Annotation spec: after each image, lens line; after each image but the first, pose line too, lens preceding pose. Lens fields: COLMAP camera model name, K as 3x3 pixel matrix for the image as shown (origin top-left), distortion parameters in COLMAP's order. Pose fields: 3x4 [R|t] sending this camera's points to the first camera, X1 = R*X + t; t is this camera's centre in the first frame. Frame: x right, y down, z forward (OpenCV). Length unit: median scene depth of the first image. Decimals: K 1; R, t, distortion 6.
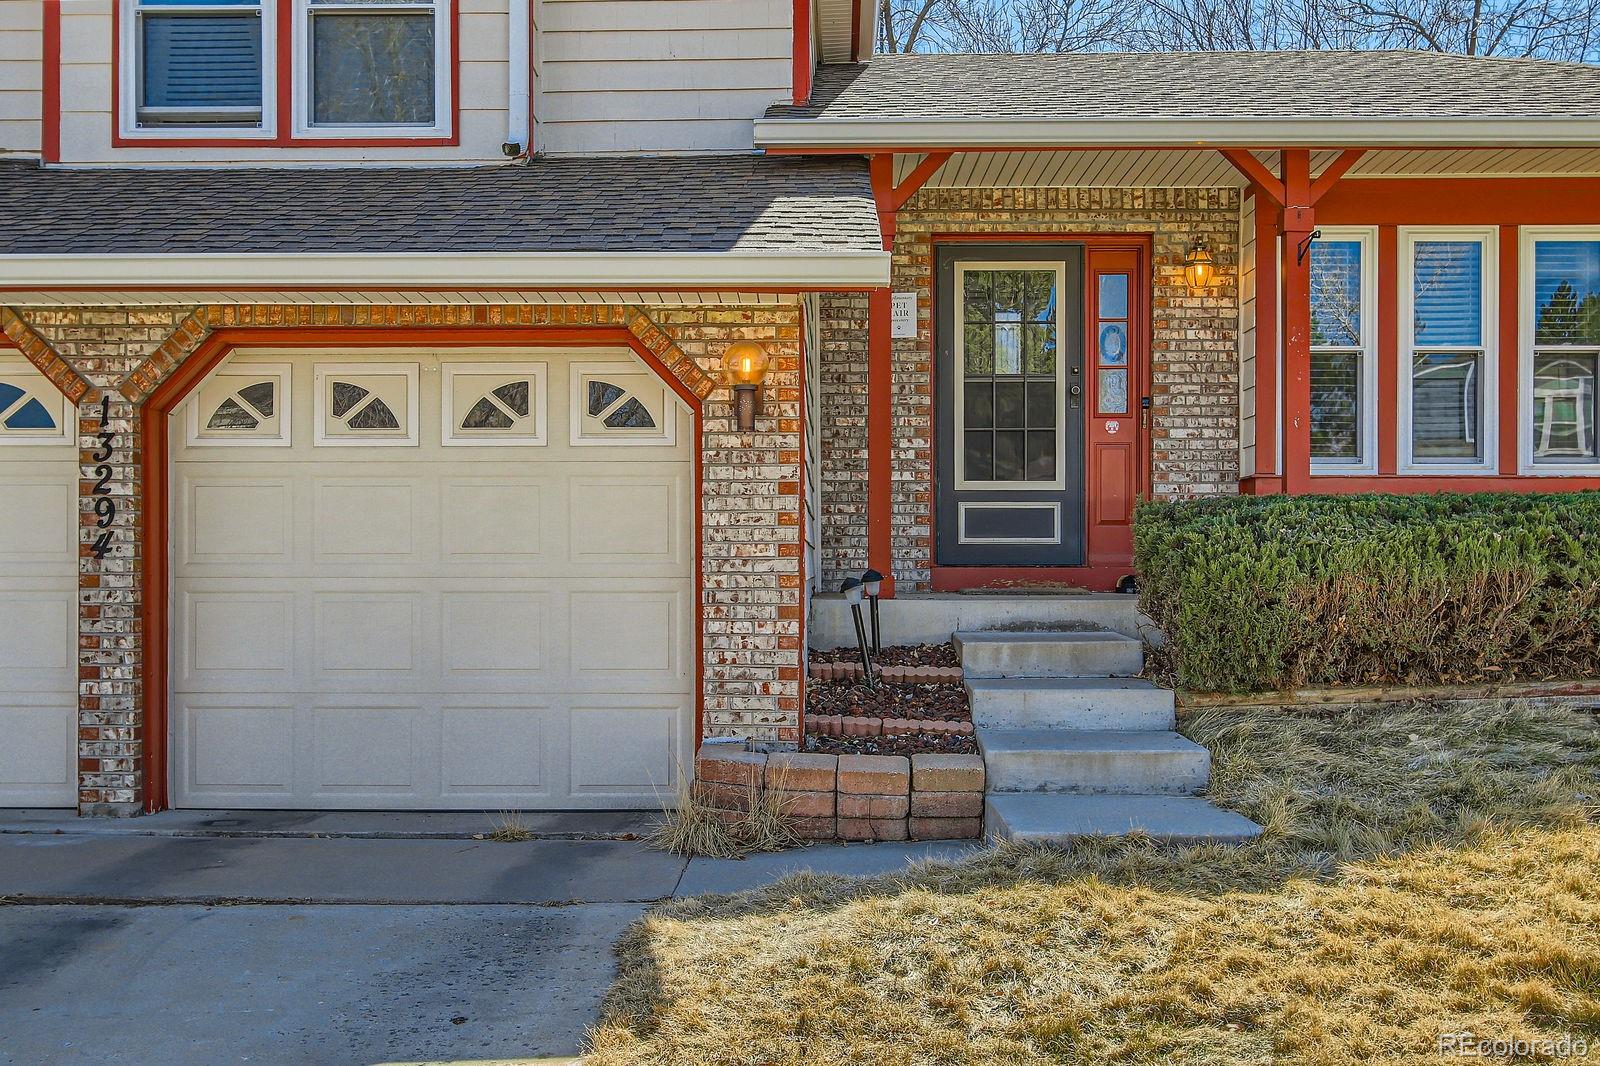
lens RADIAL K [[1539.5, 0, 671.1], [0, 1539.5, 573.9], [0, 0, 1]] dist [0.001443, -0.002088]
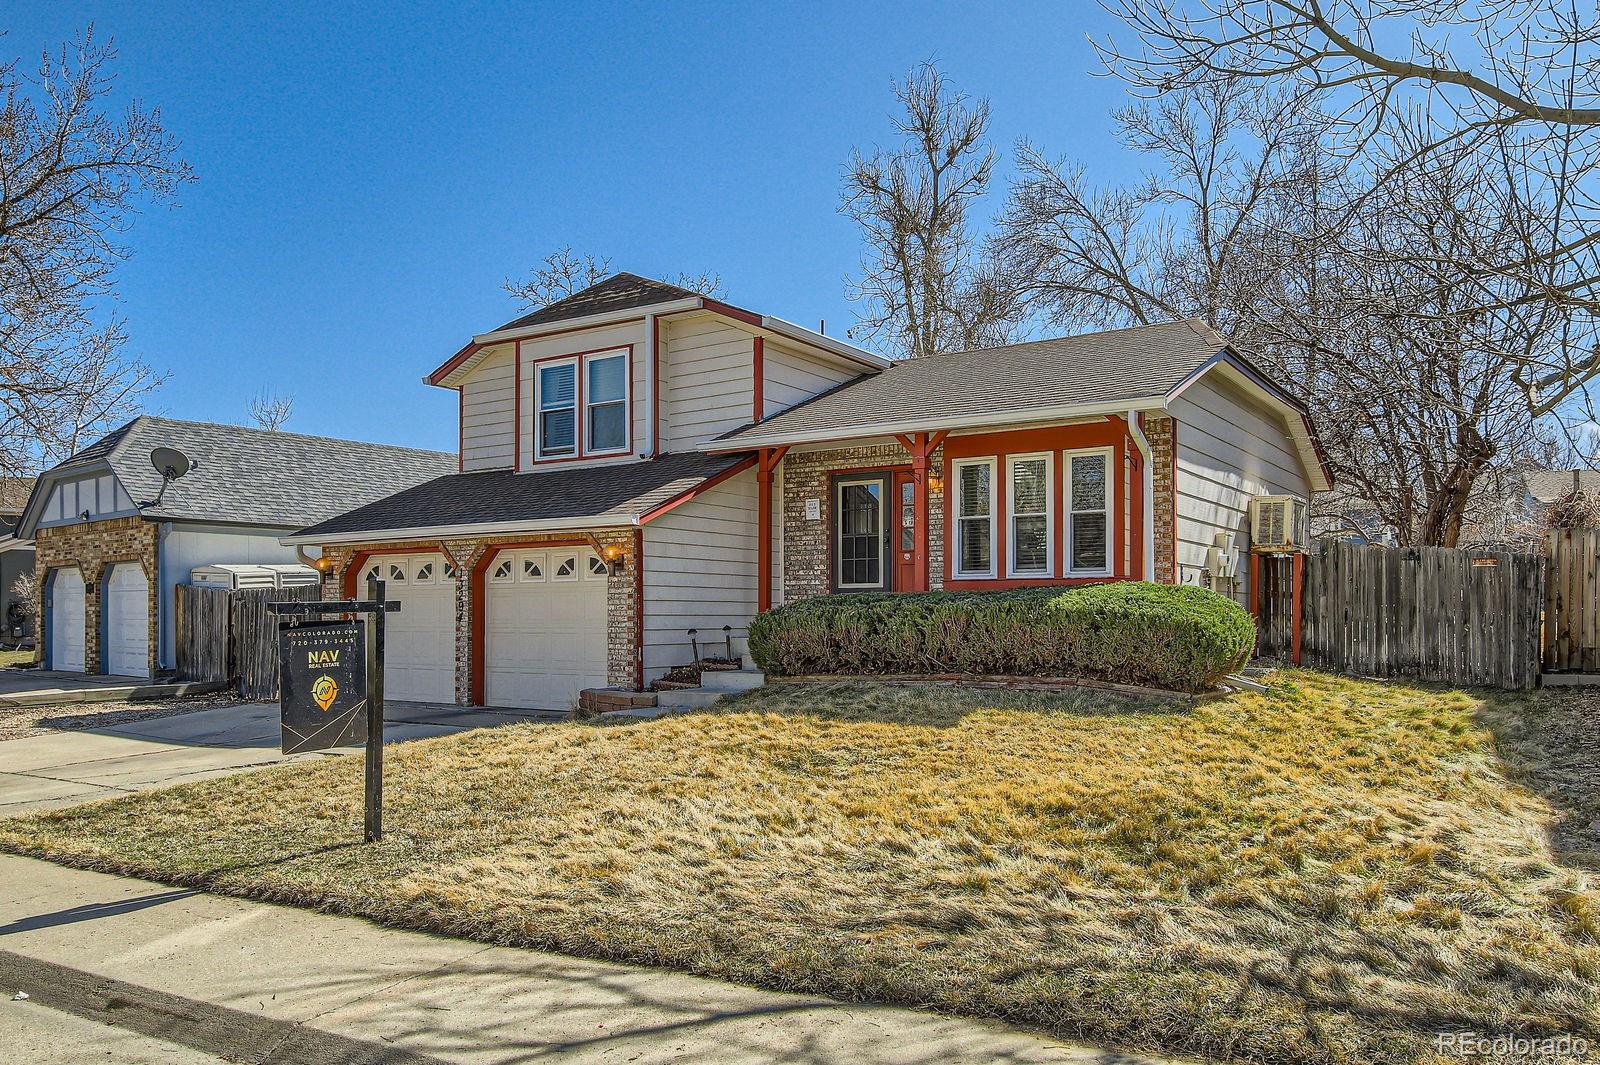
lens RADIAL K [[1209.1, 0, 800.3], [0, 1209.1, 609.3], [0, 0, 1]] dist [-0.004162, -0.001343]
pose [[0.838991, -0.004486, -0.544127, 1.320009], [-0.000443, 0.999960, -0.008926, -0.011512], [0.544145, 0.007730, 0.838956, -0.564028]]
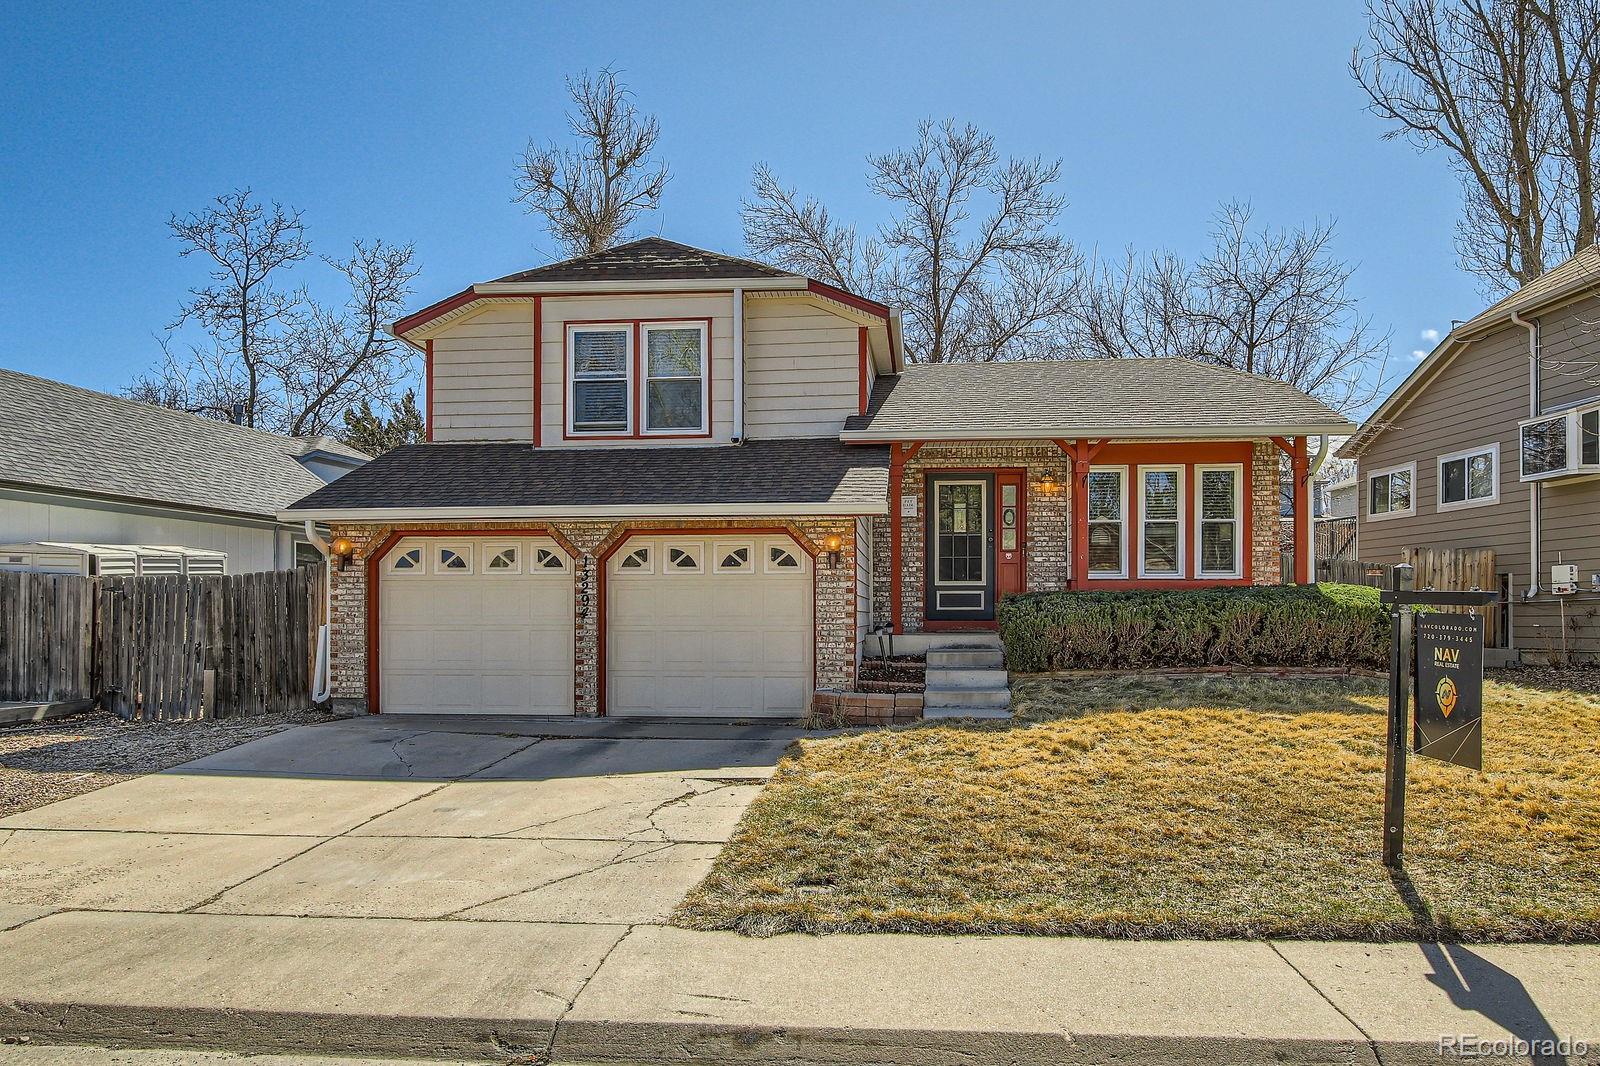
lens RADIAL K [[1140.0, 0, 707.2], [0, 1140.0, 611.0], [0, 0, 1]] dist [-0.001833, 0.000629]
pose [[0.996091, -0.000579, -0.088331, 0.006453], [-0.000199, 0.999961, -0.008804, -0.004656], [0.088332, 0.008788, 0.996052, -0.794577]]
